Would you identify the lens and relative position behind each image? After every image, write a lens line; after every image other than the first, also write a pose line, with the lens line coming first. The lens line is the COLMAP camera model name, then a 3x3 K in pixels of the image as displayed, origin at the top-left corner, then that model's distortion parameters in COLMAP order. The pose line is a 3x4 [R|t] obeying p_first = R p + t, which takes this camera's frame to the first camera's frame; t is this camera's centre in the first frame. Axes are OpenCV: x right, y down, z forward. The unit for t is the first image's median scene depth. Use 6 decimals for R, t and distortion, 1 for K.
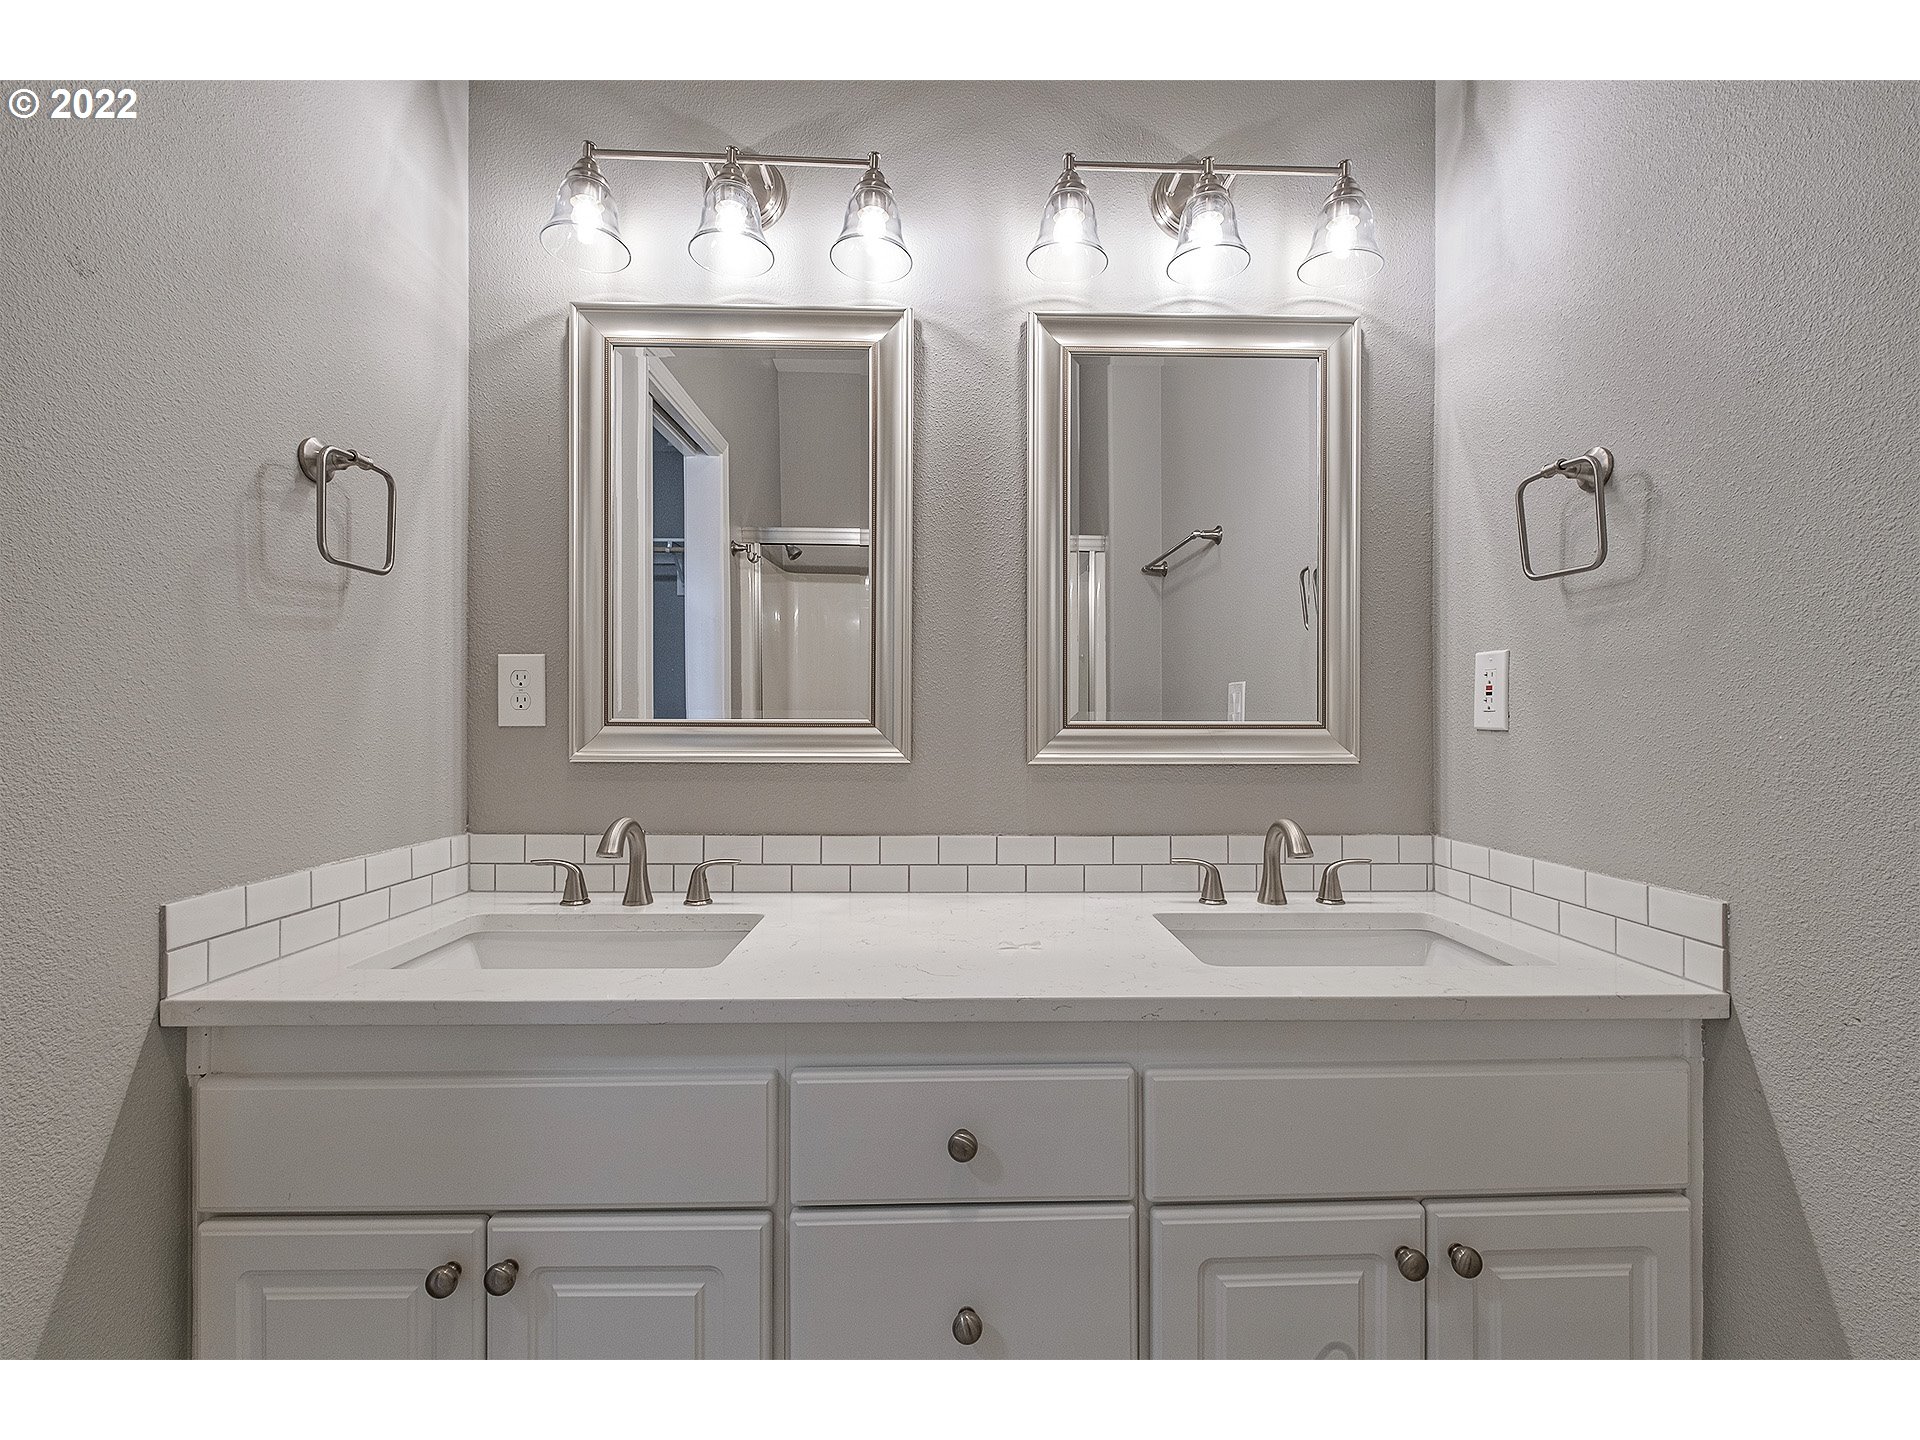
lens RADIAL K [[844.0, 0, 977.9], [0, 844.0, 719.9], [0, 0, 1]] dist [0.005479, -0.005178]
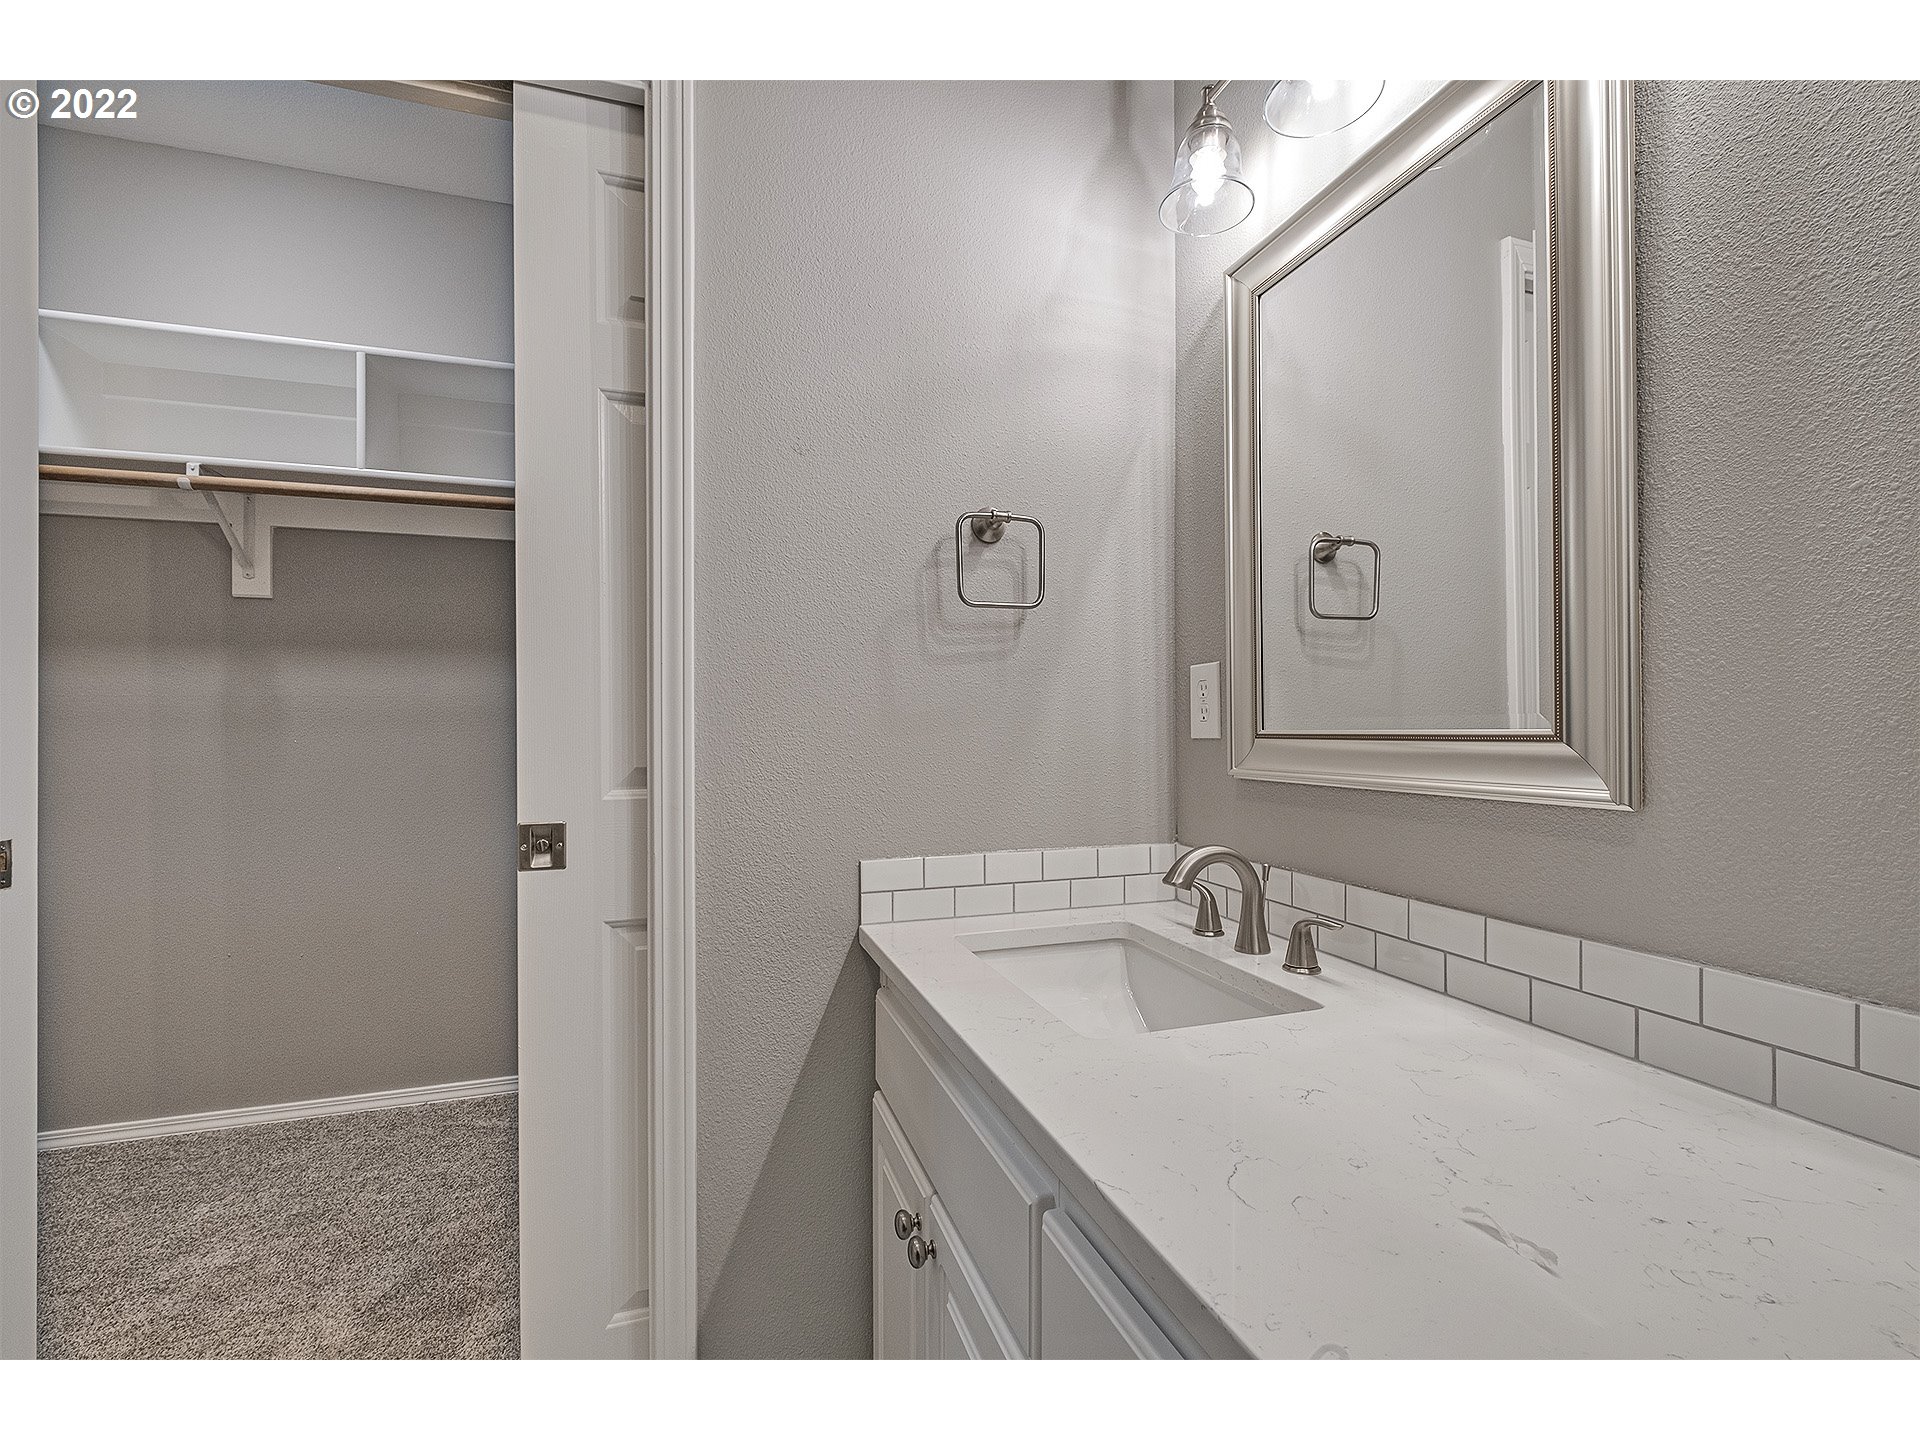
lens RADIAL K [[844.0, 0, 971.1], [0, 844.0, 730.8], [0, 0, 1]] dist [0.005479, -0.005178]
pose [[0.292342, -0.006273, -0.956293, 0.341180], [0.007460, 0.999963, -0.004279, 0.001055], [0.956285, -0.005883, 0.292378, 0.524564]]
